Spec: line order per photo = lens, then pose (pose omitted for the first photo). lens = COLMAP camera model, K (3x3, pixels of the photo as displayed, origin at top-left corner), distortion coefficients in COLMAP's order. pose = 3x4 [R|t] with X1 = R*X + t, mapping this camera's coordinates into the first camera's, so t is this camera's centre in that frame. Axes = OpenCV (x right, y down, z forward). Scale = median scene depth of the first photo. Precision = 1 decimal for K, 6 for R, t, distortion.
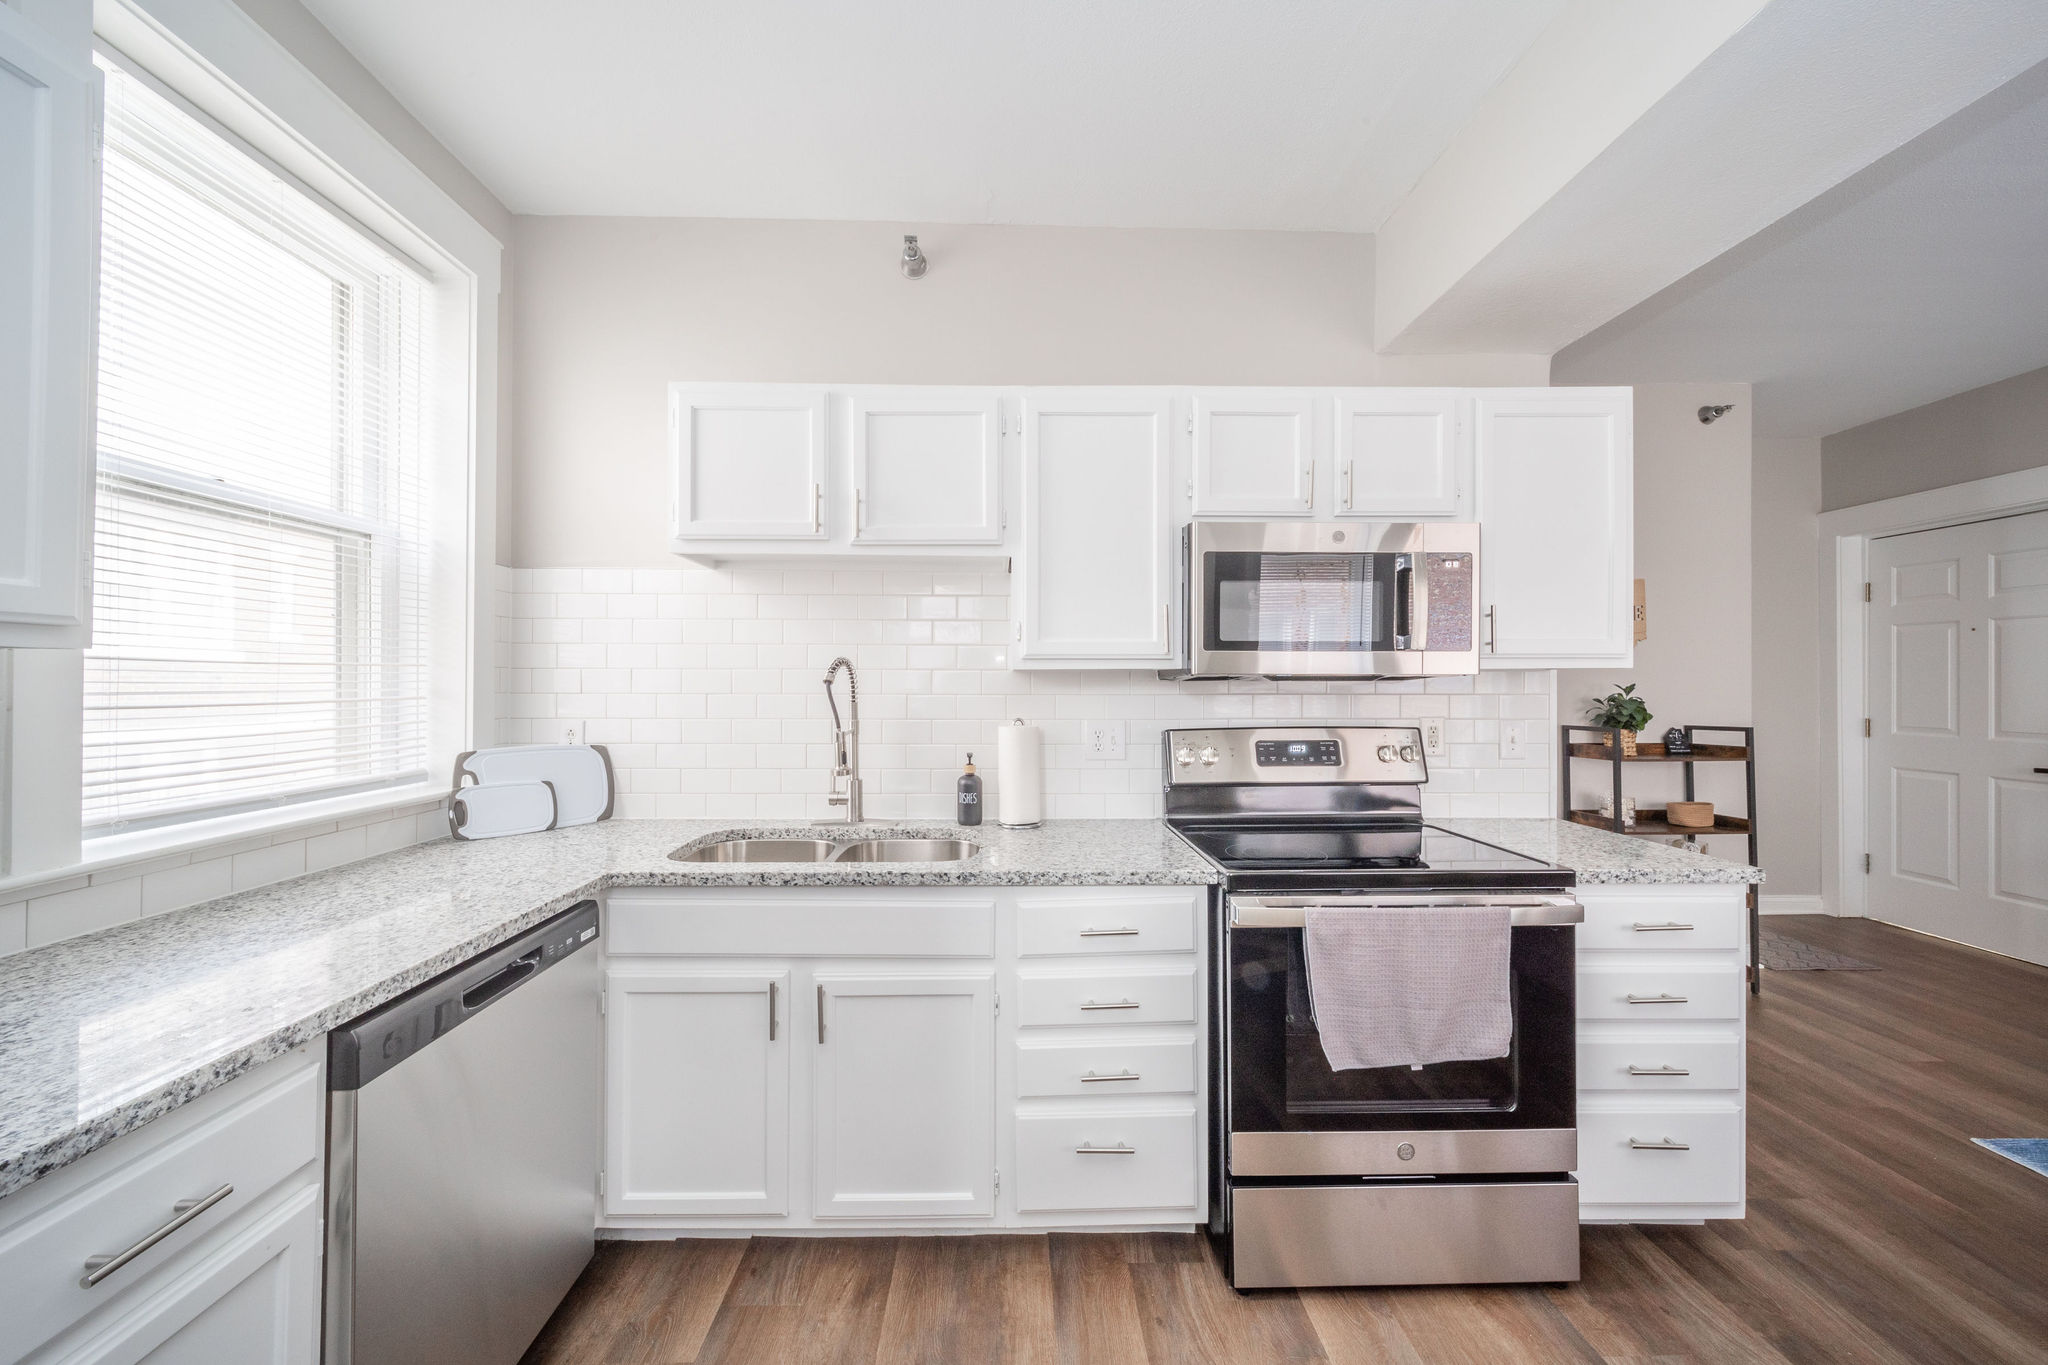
lens RADIAL K [[712.9, 0, 1040.7], [0, 712.9, 677.1], [0, 0, 1]] dist [-0.001299, -0.000768]
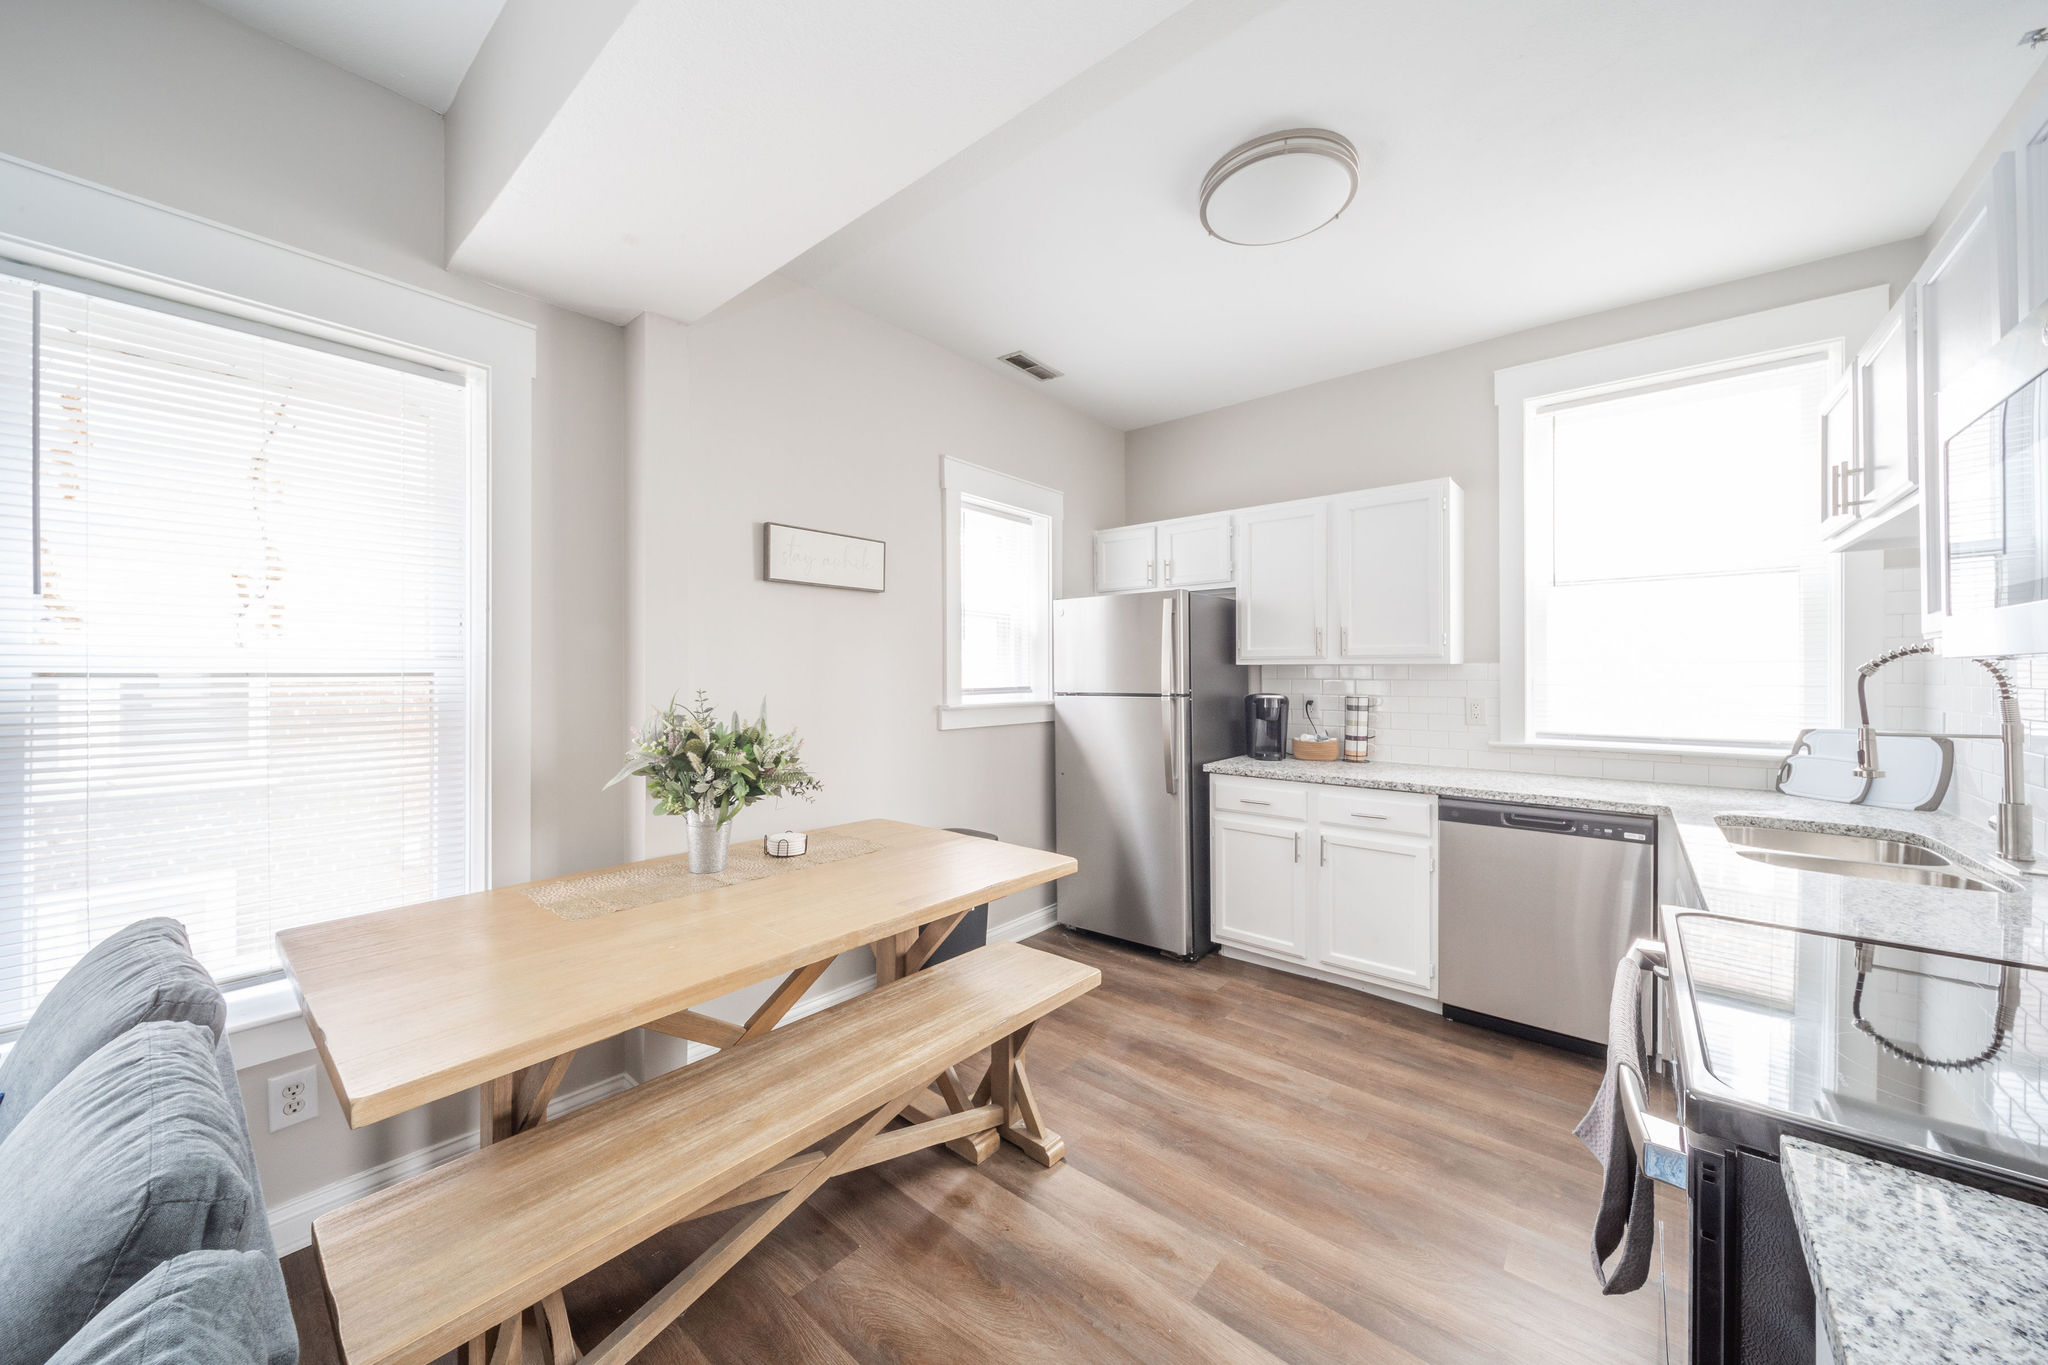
lens RADIAL K [[712.9, 0, 1040.0], [0, 712.9, 675.2], [0, 0, 1]] dist [-0.001299, -0.000768]
pose [[-0.633918, -0.000044, -0.773401, 0.594050], [0.008339, 0.999941, -0.006893, 0.004191], [0.773356, -0.010819, -0.633880, 0.424533]]
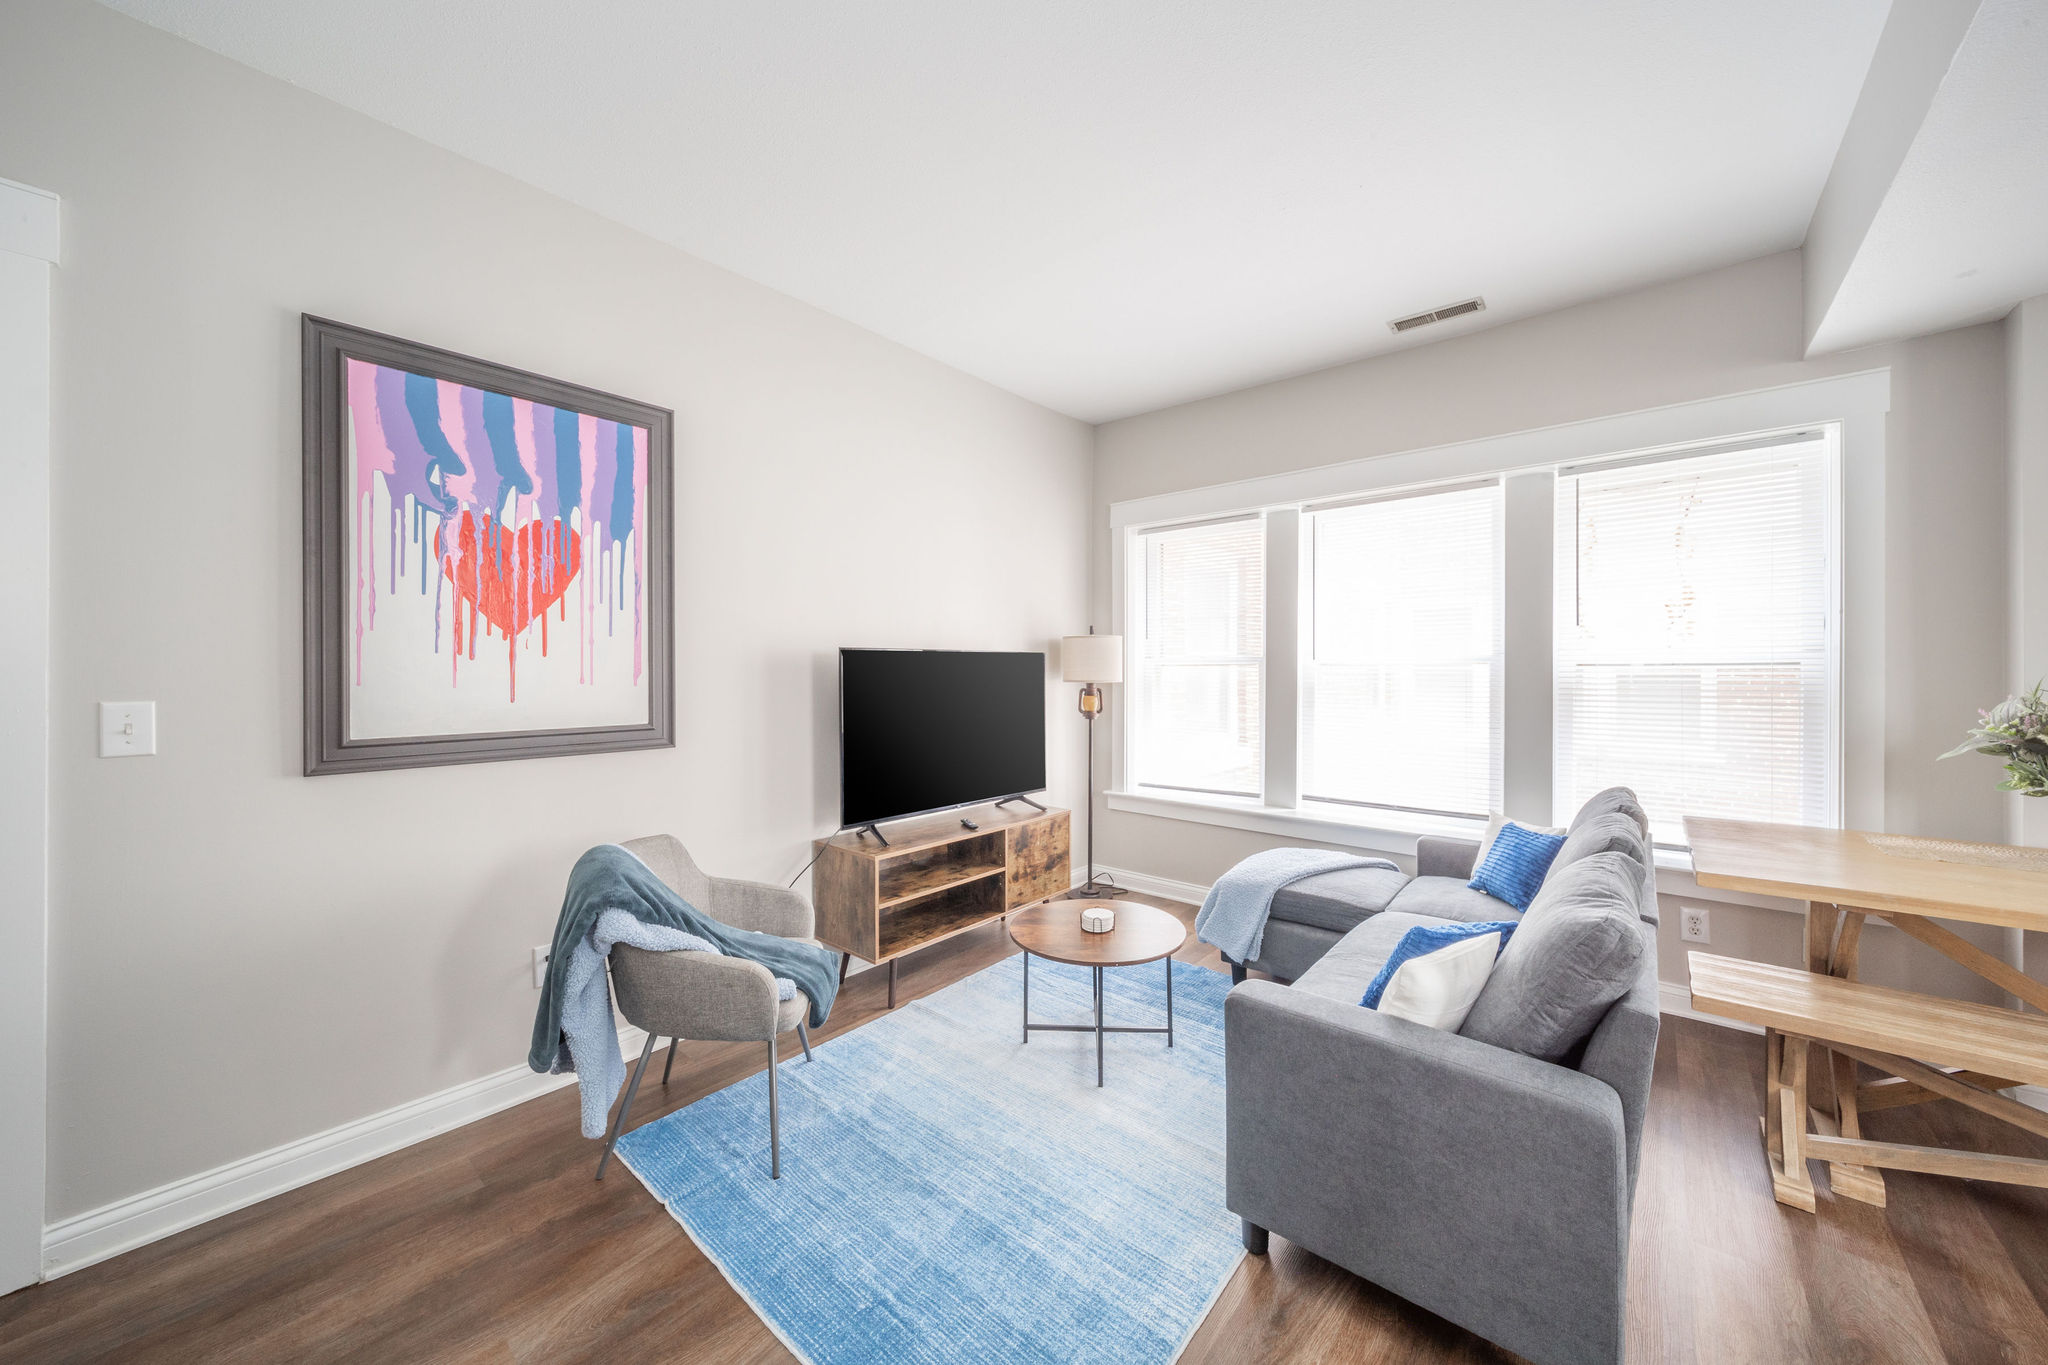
lens RADIAL K [[712.9, 0, 1033.7], [0, 712.9, 672.6], [0, 0, 1]] dist [-0.001299, -0.000768]
pose [[-0.753151, -0.002093, 0.657845, 0.576984], [-0.007258, 0.999961, -0.005128, 0.015021], [-0.657808, -0.008637, -0.753136, 0.776771]]
